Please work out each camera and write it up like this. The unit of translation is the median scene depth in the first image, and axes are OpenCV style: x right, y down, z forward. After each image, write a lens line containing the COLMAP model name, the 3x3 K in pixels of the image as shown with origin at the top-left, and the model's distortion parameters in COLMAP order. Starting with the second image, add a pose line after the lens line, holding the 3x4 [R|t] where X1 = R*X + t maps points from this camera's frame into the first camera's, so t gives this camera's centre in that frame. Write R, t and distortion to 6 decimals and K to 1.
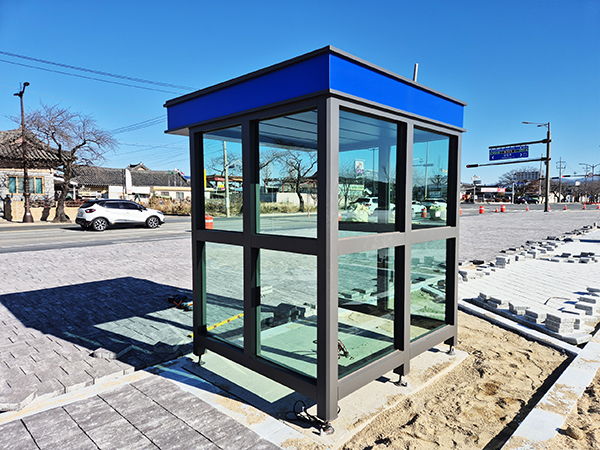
lens RADIAL K [[396.7, 0, 302.1], [0, 396.7, 233.0], [0, 0, 1]] dist [0.093875, -0.075779]
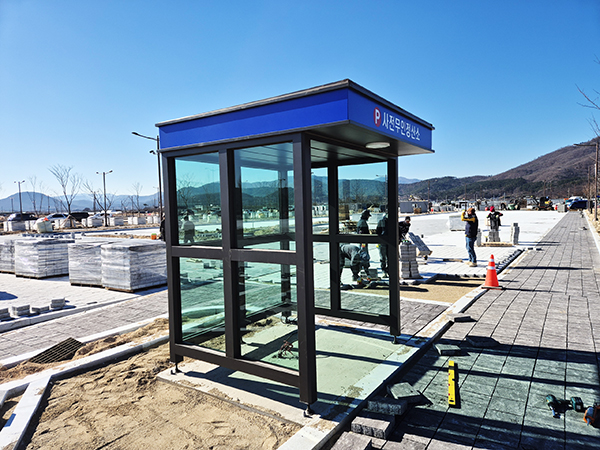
lens RADIAL K [[396.7, 0, 302.1], [0, 396.7, 233.0], [0, 0, 1]] dist [0.093875, -0.075779]
pose [[-0.983917, 0.037865, -0.174567, 0.178381], [0.012051, 0.989119, 0.146625, -0.150335], [0.178220, 0.142164, -0.973667, 1.587242]]
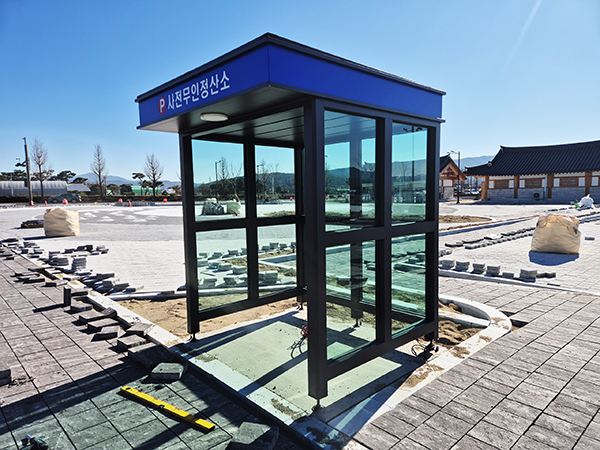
lens RADIAL K [[396.7, 0, 302.1], [0, 396.7, 233.0], [0, 0, 1]] dist [0.093875, -0.075779]
pose [[0.053352, -0.098186, 0.993737, -0.742299], [0.100535, 0.990626, 0.092481, -0.061807], [-0.993502, 0.094971, 0.062722, 0.713850]]
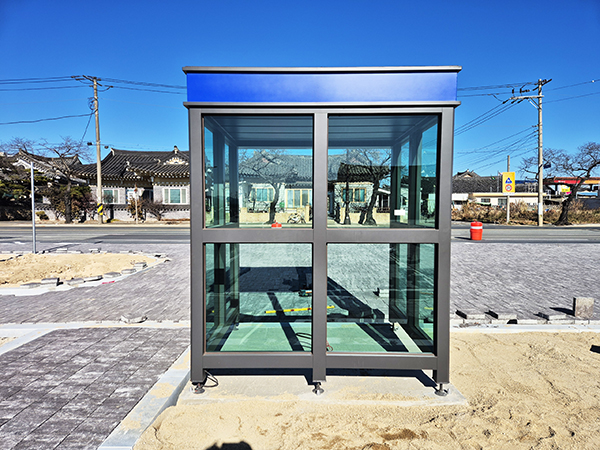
lens RADIAL K [[396.7, 0, 302.1], [0, 396.7, 233.0], [0, 0, 1]] dist [0.093875, -0.075779]
pose [[0.689070, 0.047498, -0.723137, 0.582942], [-0.061317, 0.998093, 0.007129, 0.002313], [0.722096, 0.039428, 0.690668, 0.207805]]
